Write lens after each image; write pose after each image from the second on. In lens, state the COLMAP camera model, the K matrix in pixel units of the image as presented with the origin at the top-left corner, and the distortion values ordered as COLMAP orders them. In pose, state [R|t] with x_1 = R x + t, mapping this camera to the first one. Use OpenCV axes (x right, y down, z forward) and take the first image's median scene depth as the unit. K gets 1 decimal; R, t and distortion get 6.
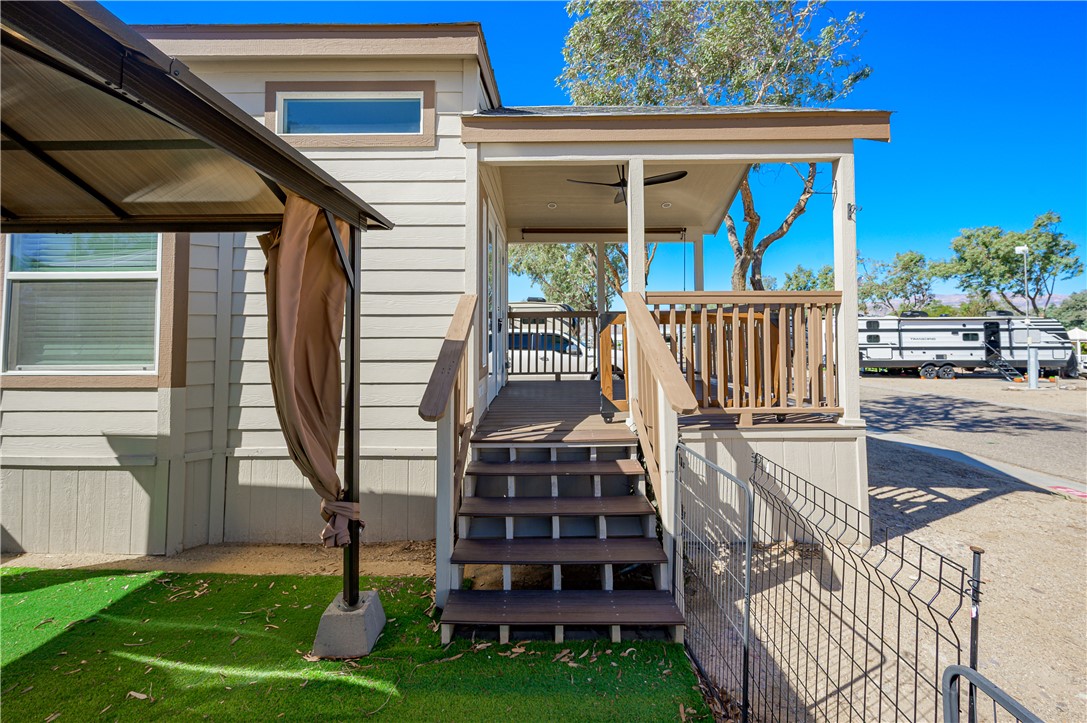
lens RADIAL K [[447.0, 0, 539.2], [0, 447.0, 309.6], [0, 0, 1]] dist [0.001078, 0.000178]
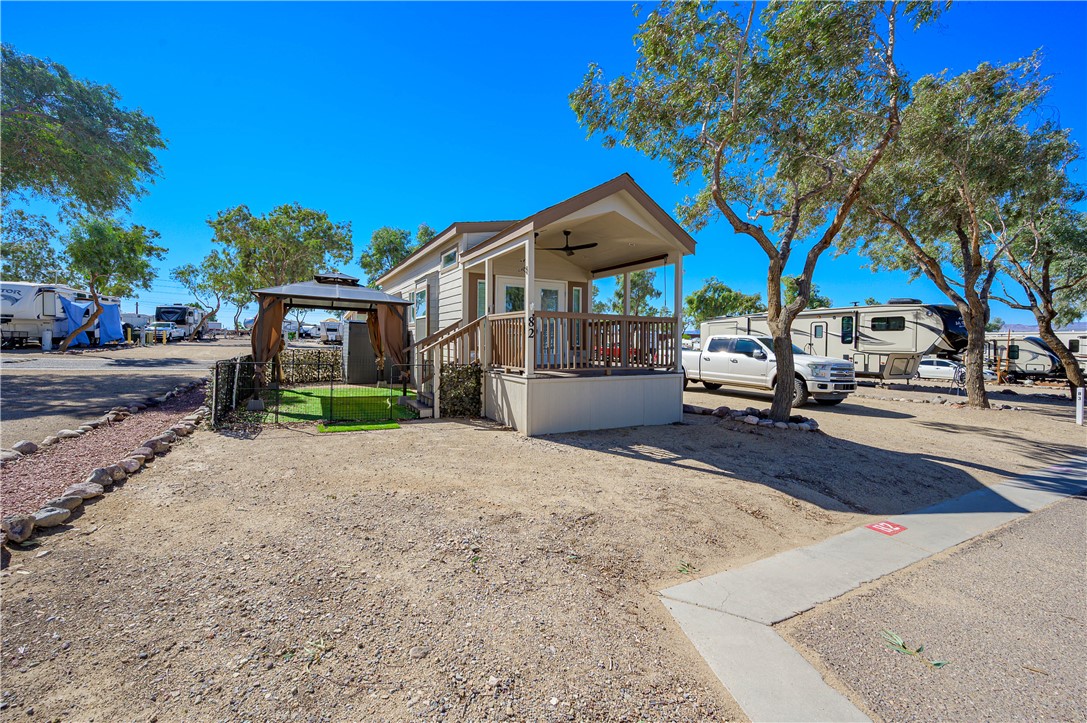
lens RADIAL K [[430.8, 0, 526.8], [0, 430.8, 342.3], [0, 0, 1]] dist [-0.000178, -0.000230]
pose [[0.467829, 0.016849, -0.883658, 1.914215], [0.032433, 0.998818, 0.036215, 0.023081], [0.883224, -0.045602, 0.466729, 0.076150]]
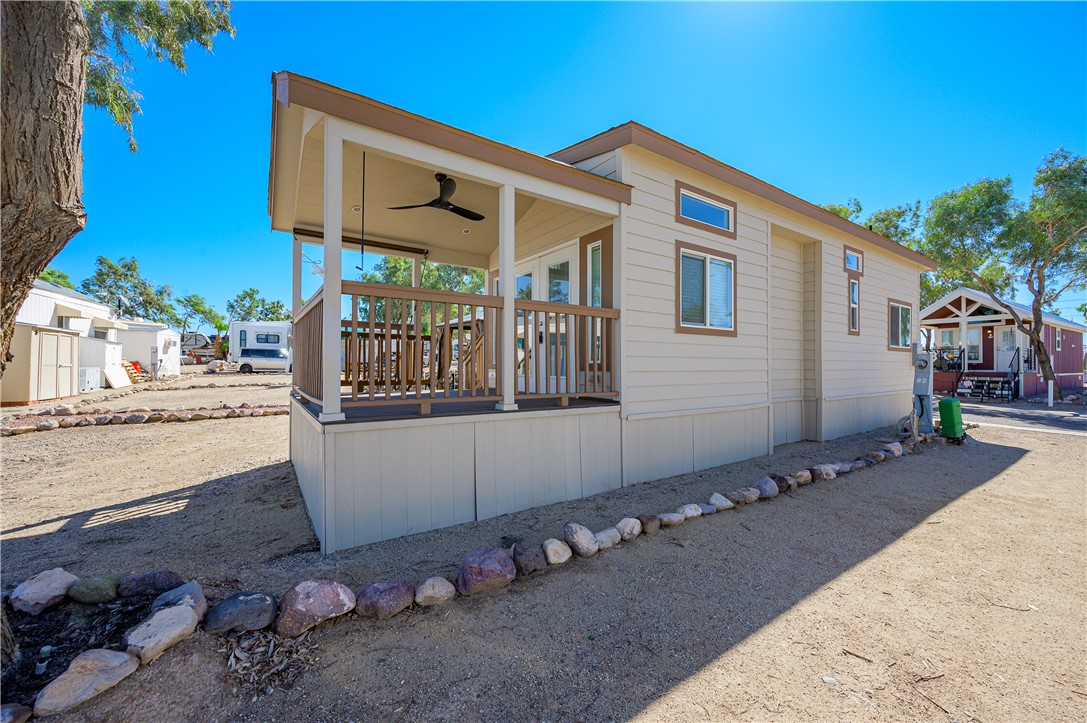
lens RADIAL K [[423.3, 0, 543.5], [0, 423.3, 361.5], [0, 0, 1]] dist [-0.000065, -0.000059]
pose [[-0.824196, -0.003374, -0.566295, 0.673236], [0.028990, 0.998420, -0.048141, 0.189809], [0.565563, -0.056094, -0.822795, 2.331509]]
